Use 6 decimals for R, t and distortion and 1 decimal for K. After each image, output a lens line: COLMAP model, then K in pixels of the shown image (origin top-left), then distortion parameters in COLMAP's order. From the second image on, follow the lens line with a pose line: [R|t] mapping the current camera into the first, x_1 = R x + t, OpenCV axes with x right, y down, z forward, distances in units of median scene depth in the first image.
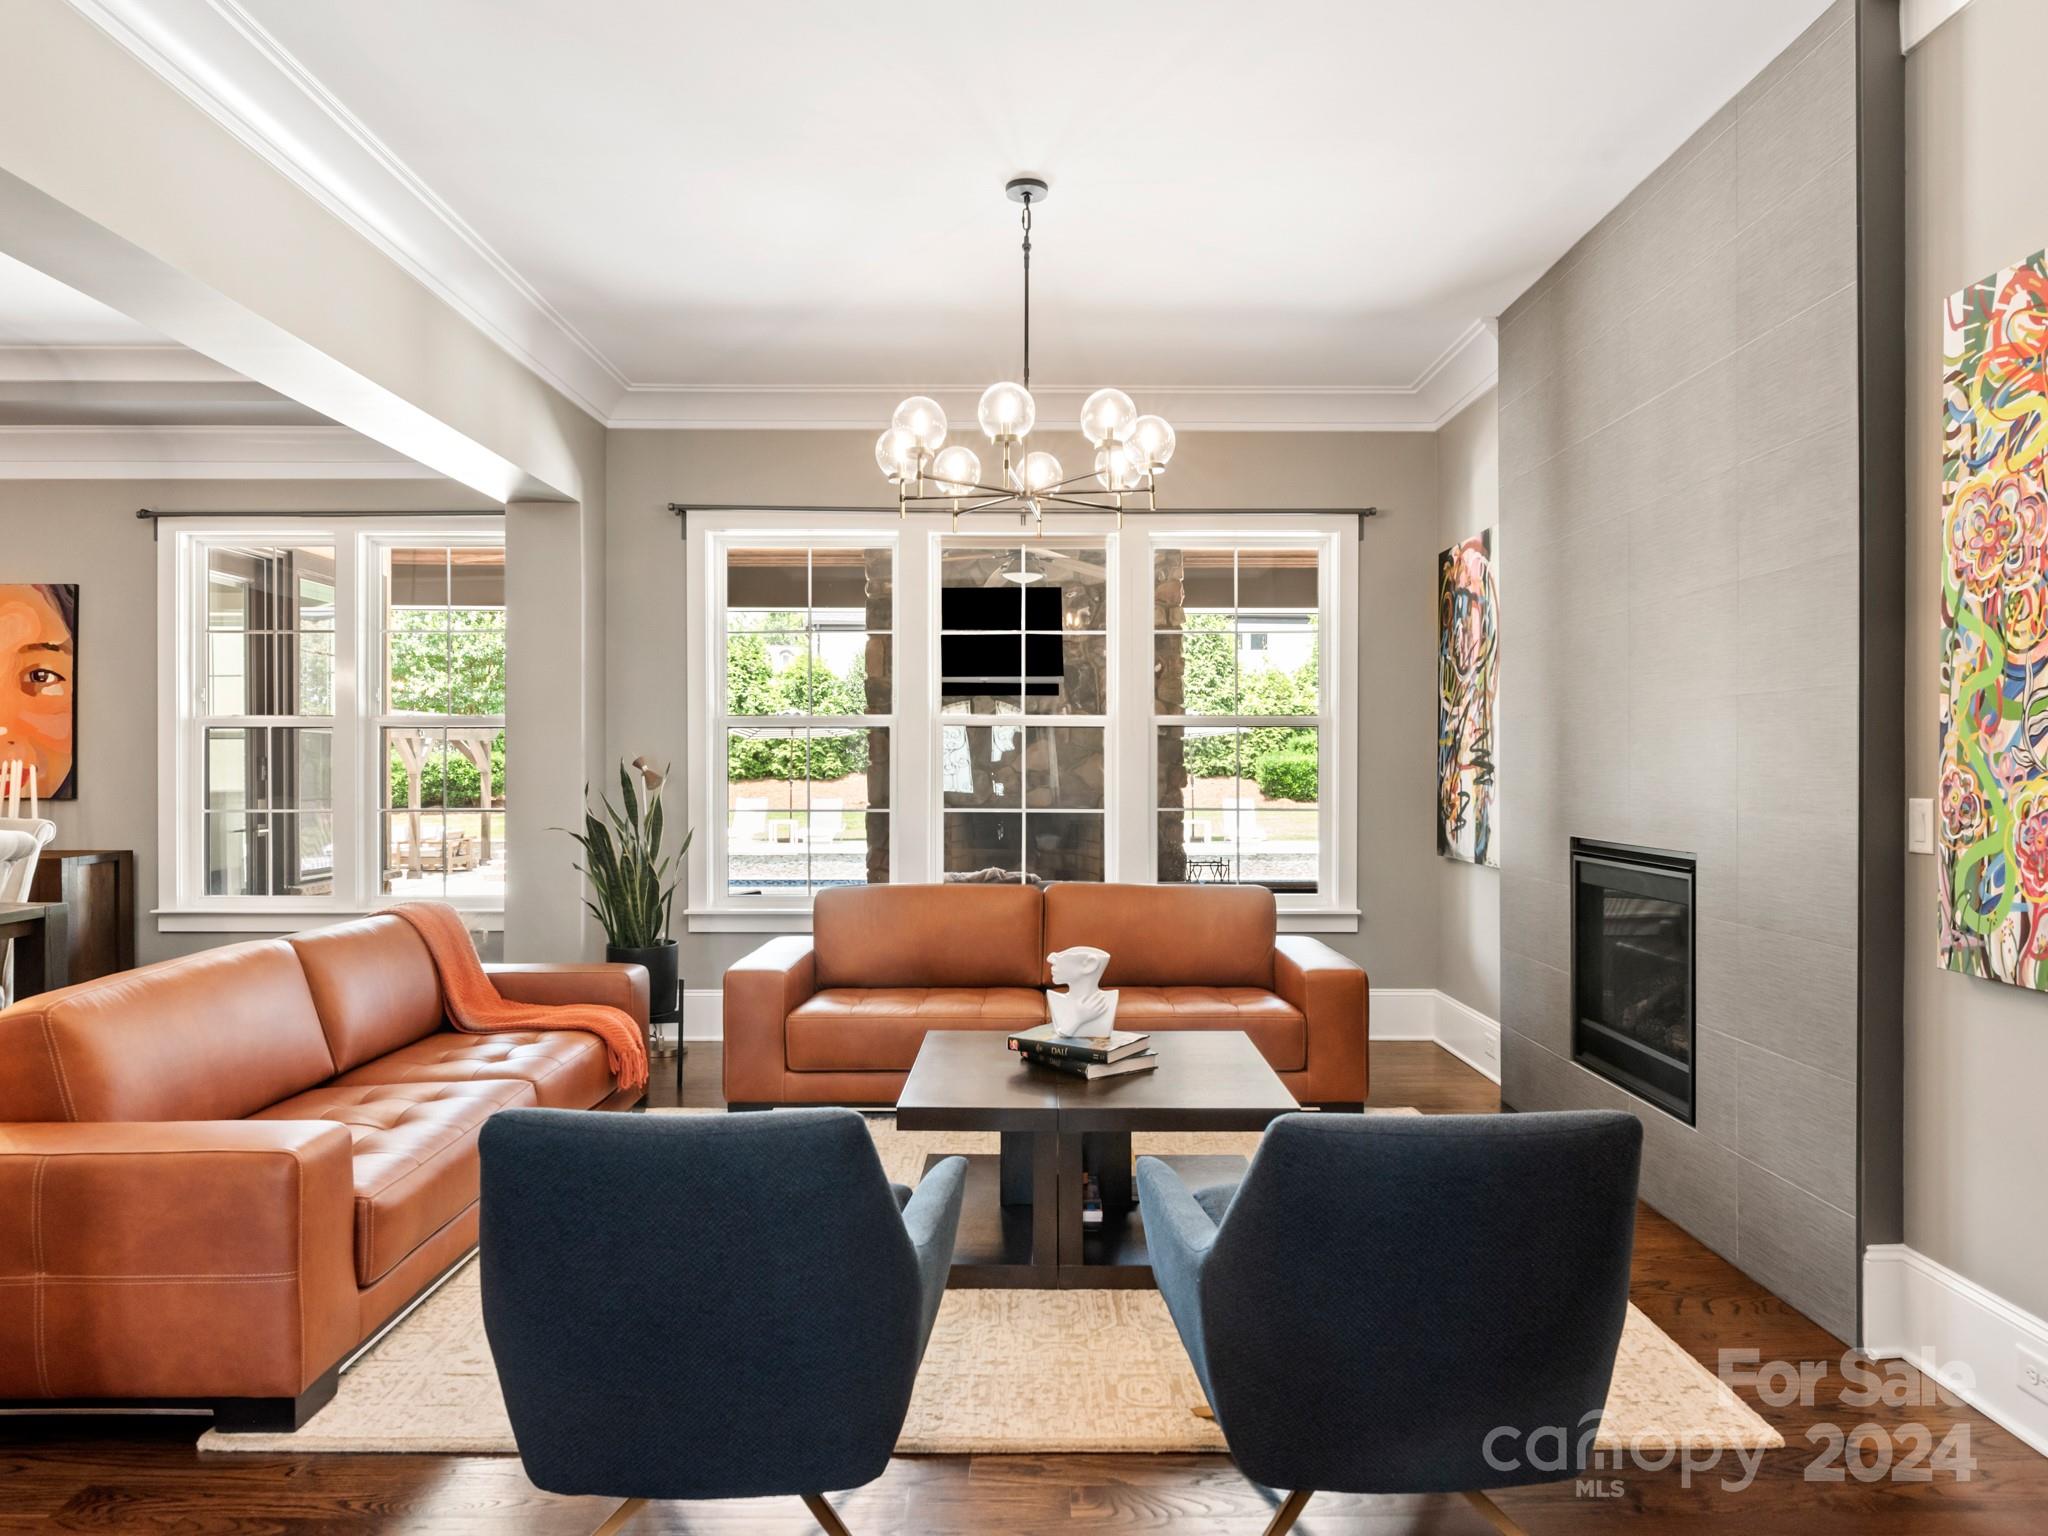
lens RADIAL K [[1278.6, 0, 1024.0], [0, 1278.6, 768.0], [0, 0, 1]] dist [-0.000880, -0.001347]
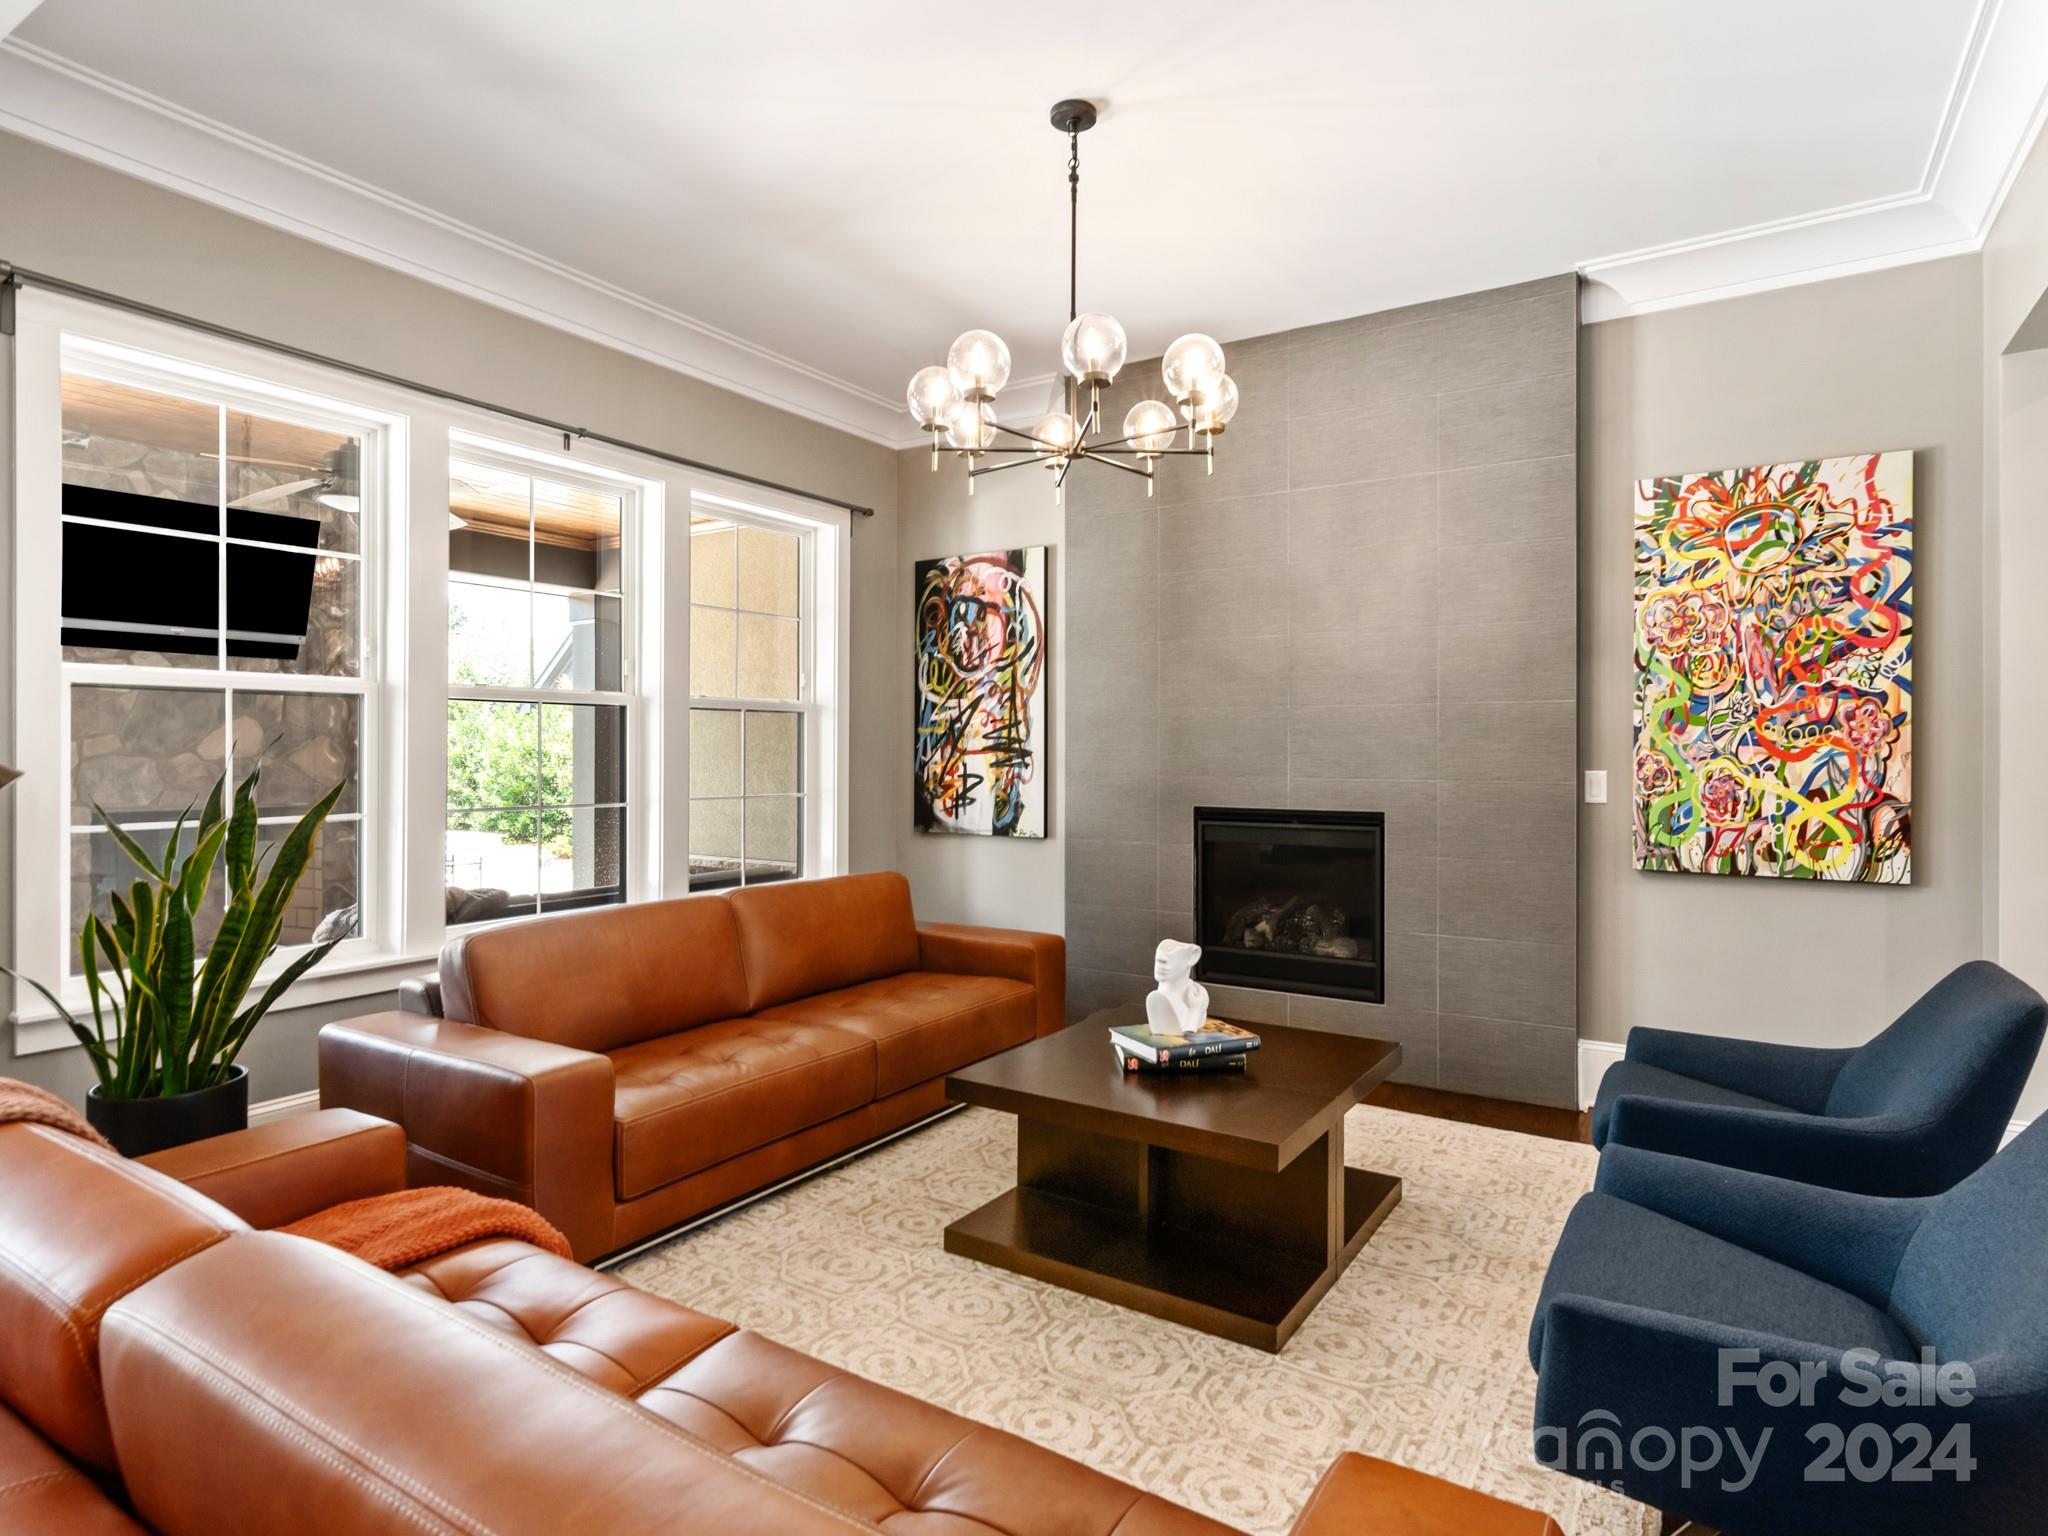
lens RADIAL K [[1119.2, 0, 1026.6], [0, 1119.2, 748.0], [0, 0, 1]] dist [0.004215, 0.000606]
pose [[0.539365, 0.002519, 0.842069, -1.019354], [0.001062, 0.999993, -0.003671, -0.001752], [-0.842072, 0.002874, 0.539358, 0.897531]]
